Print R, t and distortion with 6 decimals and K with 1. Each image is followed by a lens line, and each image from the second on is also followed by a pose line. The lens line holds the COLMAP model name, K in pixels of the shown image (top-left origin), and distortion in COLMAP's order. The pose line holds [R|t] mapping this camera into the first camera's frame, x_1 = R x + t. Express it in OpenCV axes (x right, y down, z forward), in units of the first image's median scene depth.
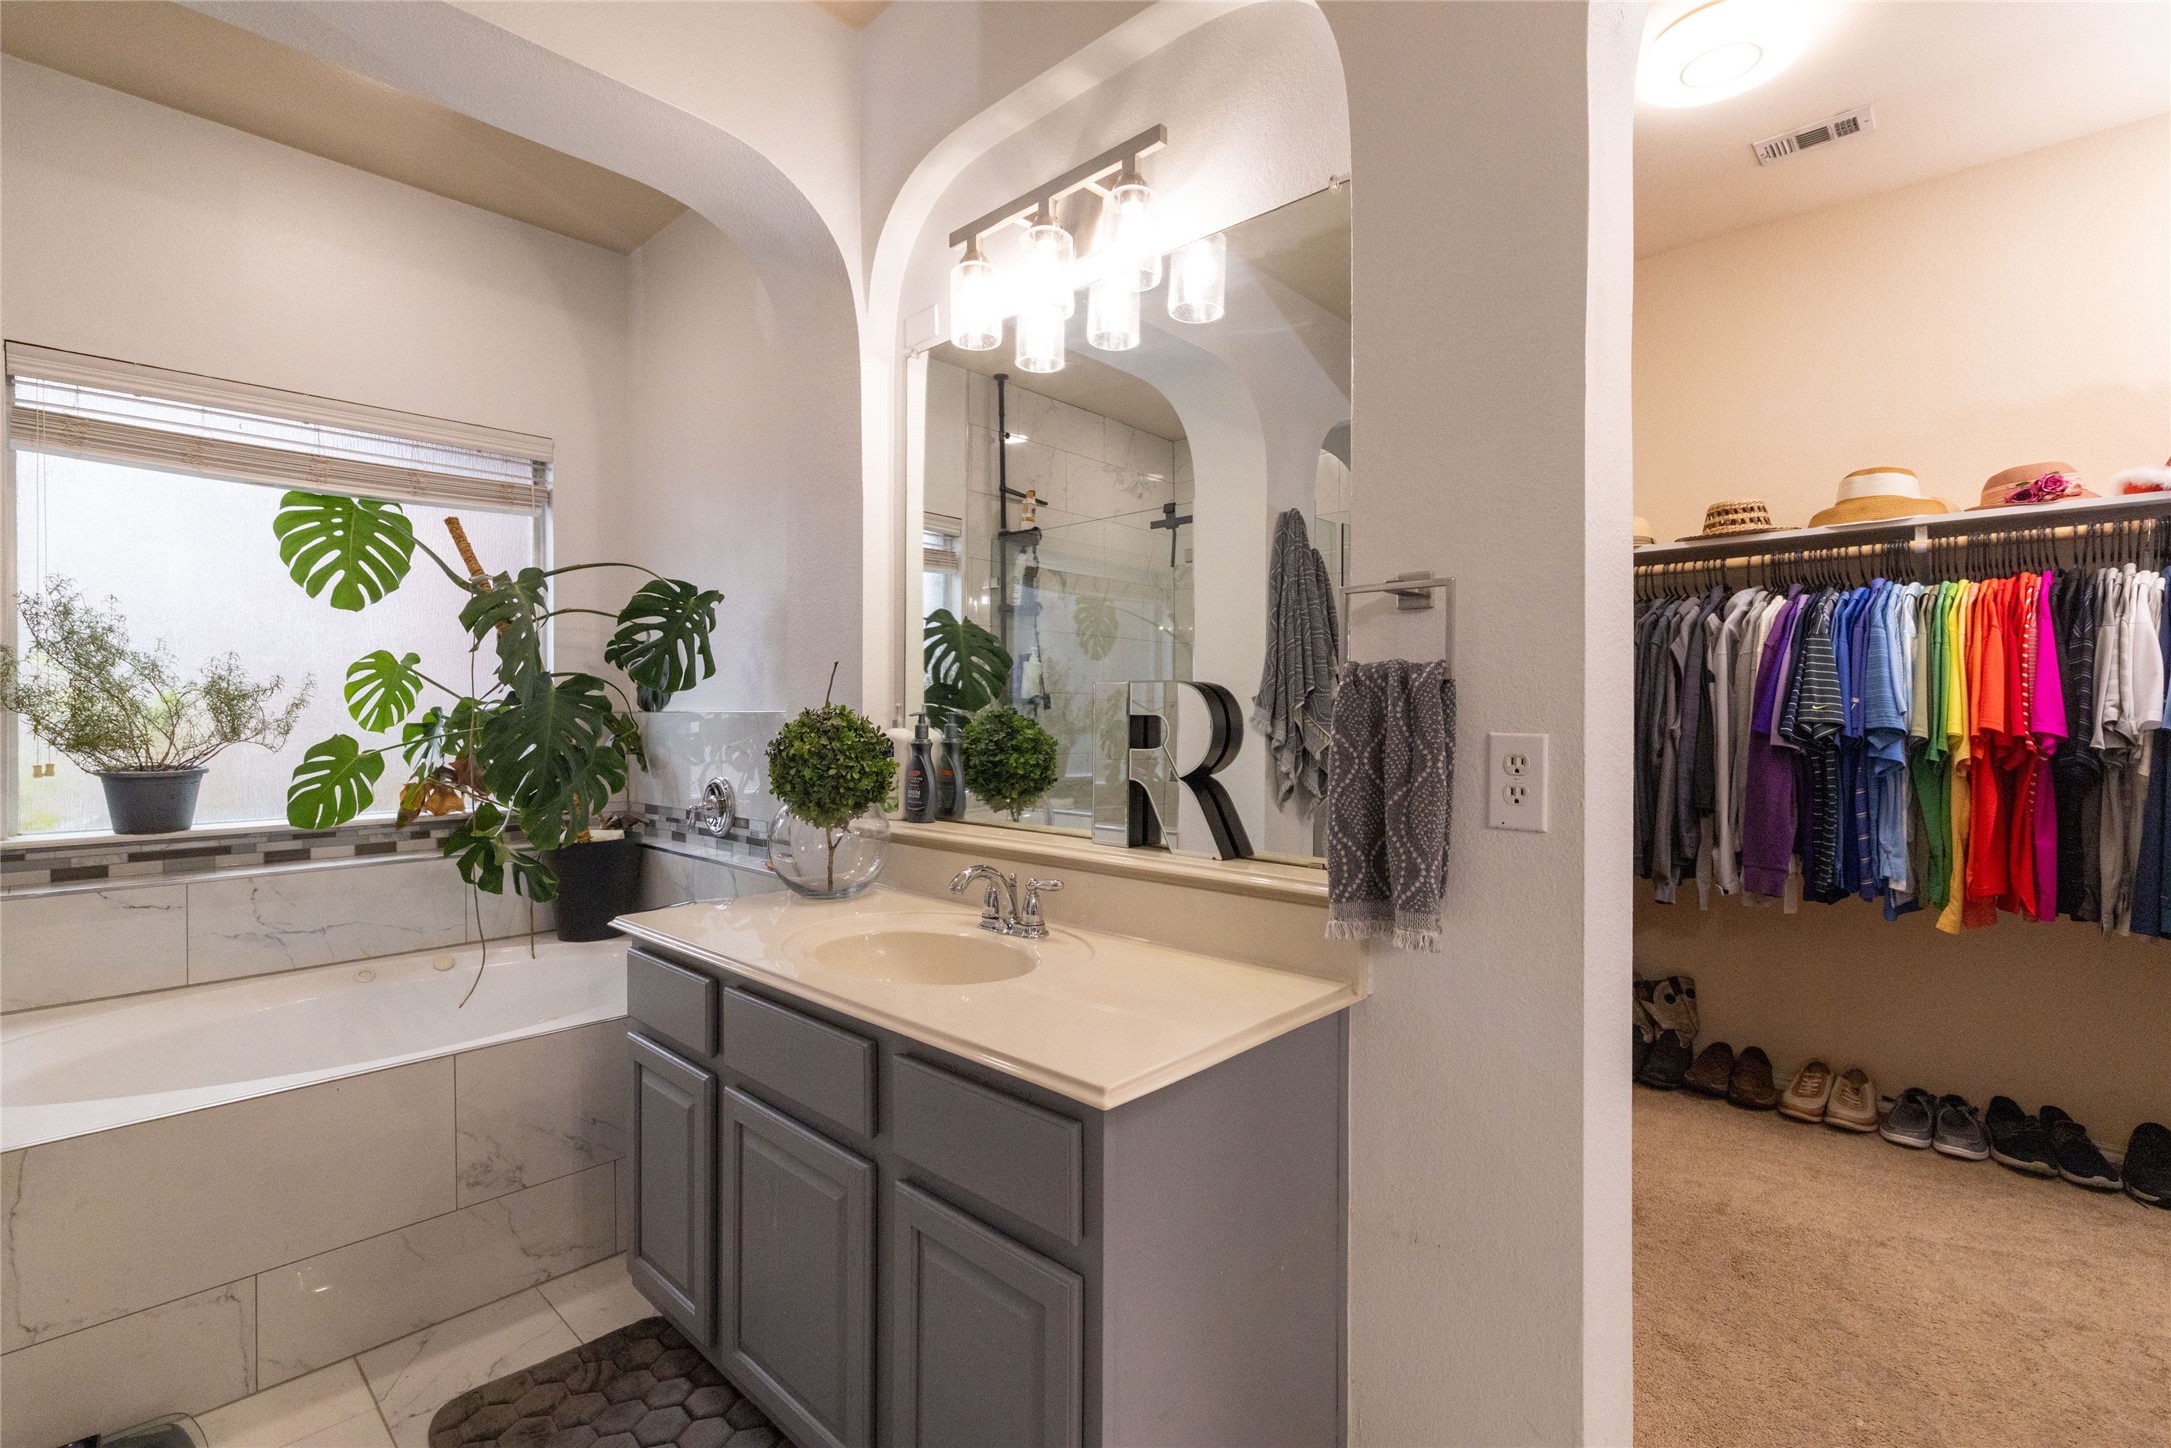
lens RADIAL K [[992.9, 0, 1088.8], [0, 992.9, 717.2], [0, 0, 1]] dist [0.001256, 0.000977]
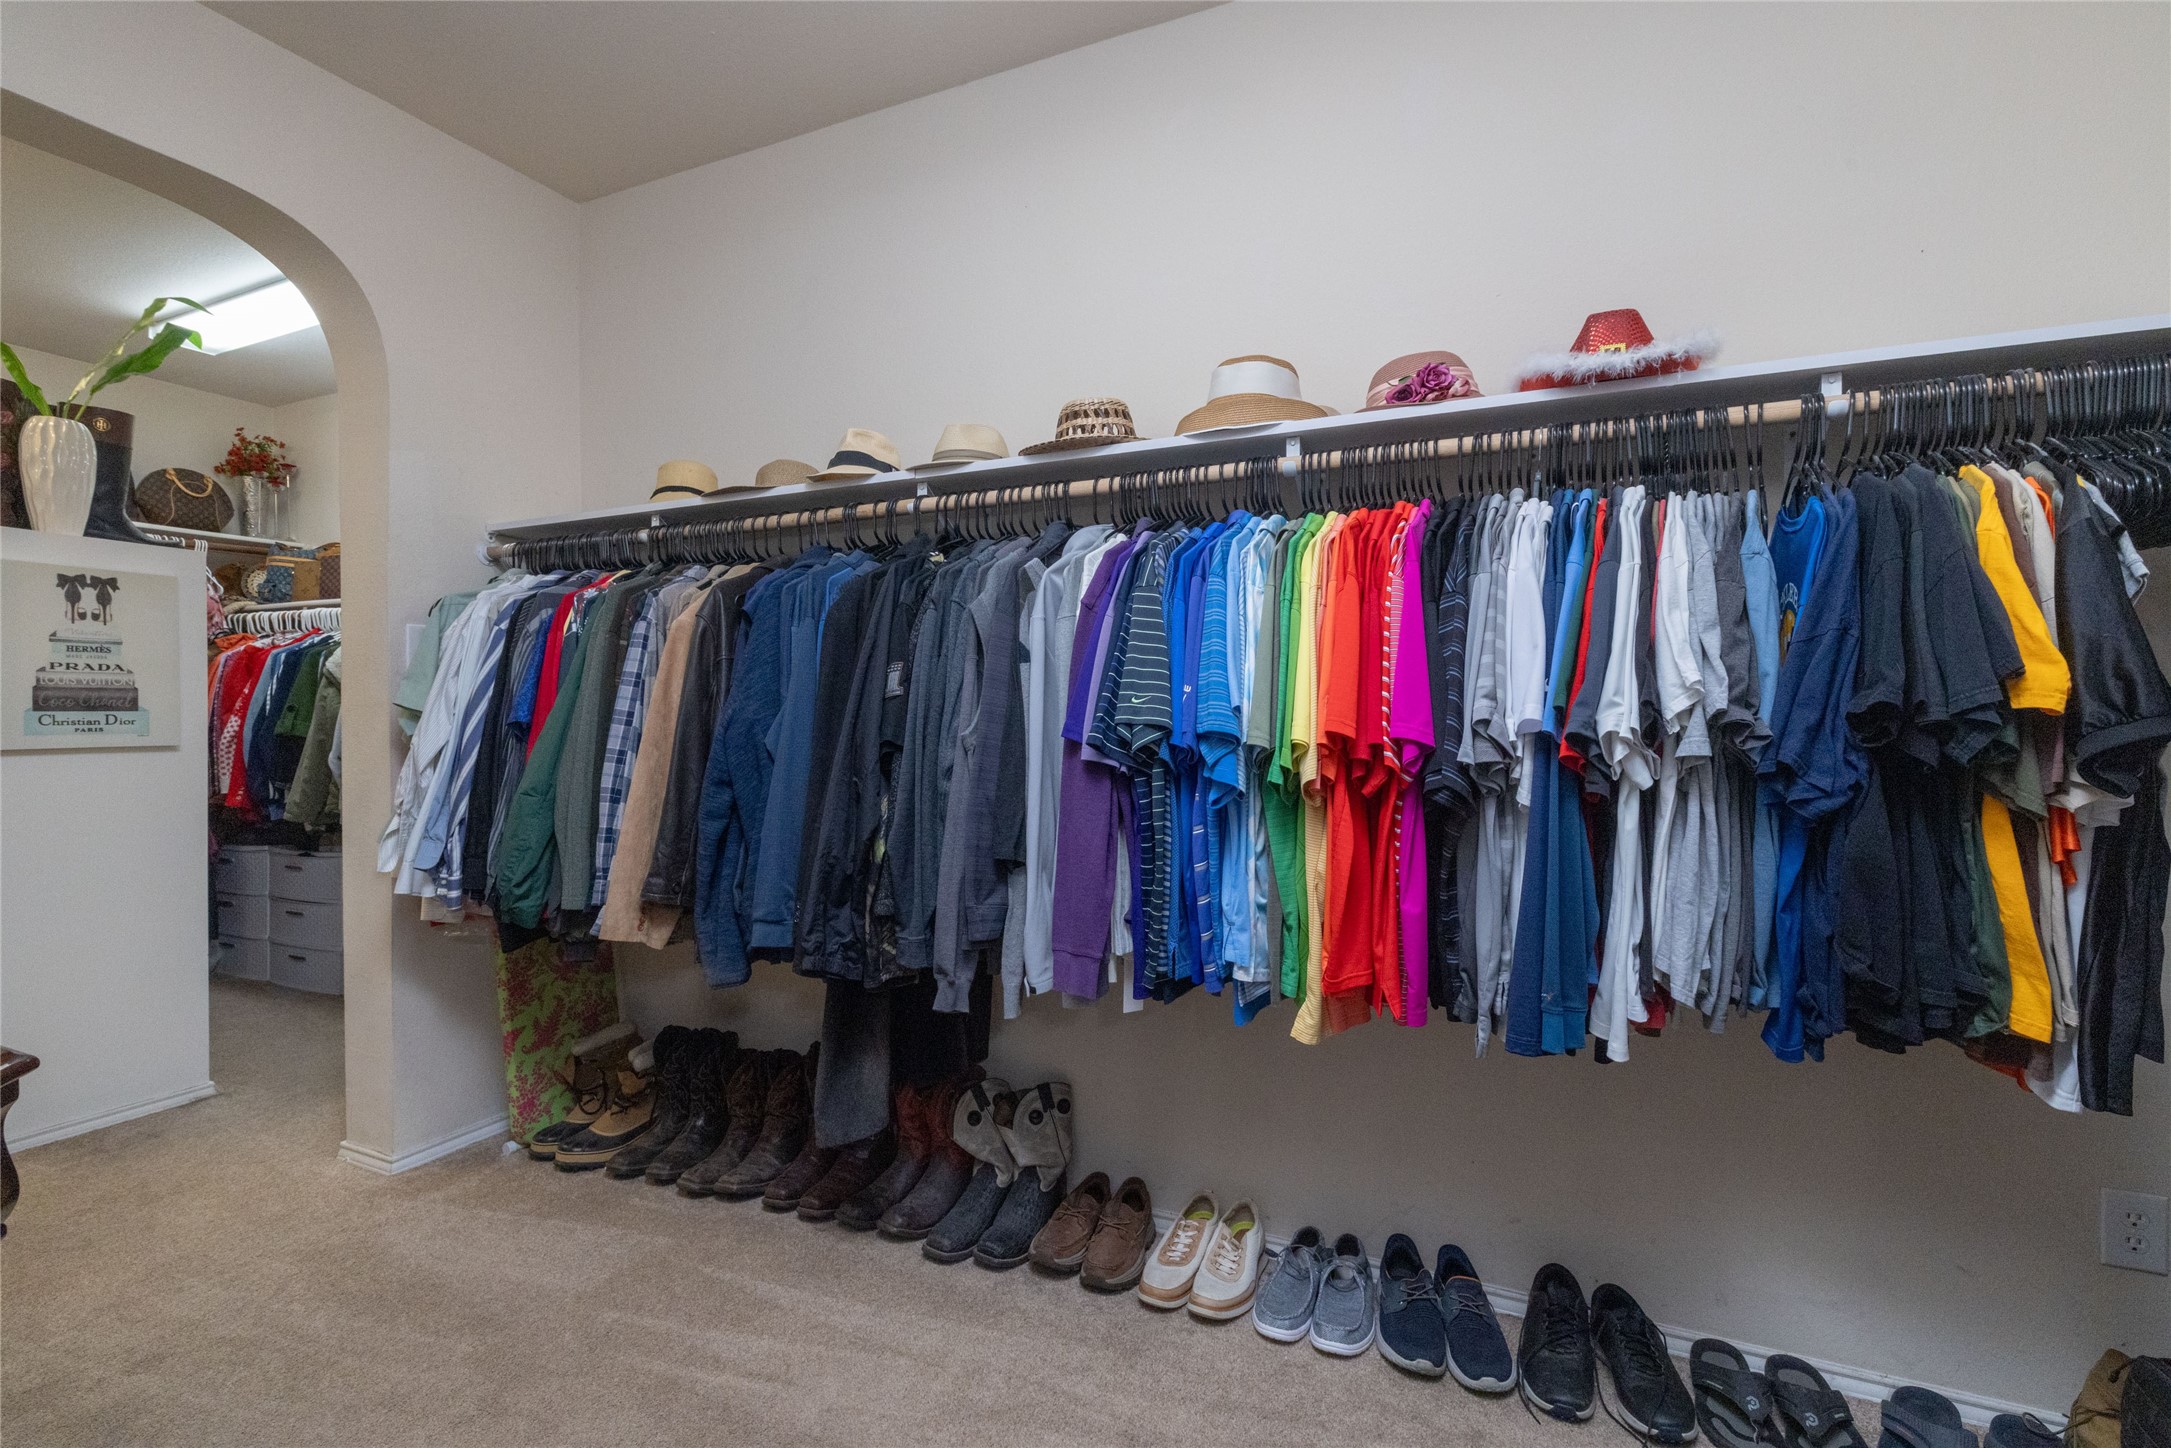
lens RADIAL K [[982.4, 0, 1085.5], [0, 982.4, 724.0], [0, 0, 1]] dist [-0.000034, 0.000247]
pose [[0.947047, -0.002594, 0.321085, 0.507879], [0.002379, 0.999997, 0.001063, 0.004784], [-0.321087, -0.000243, 0.947050, 0.423107]]
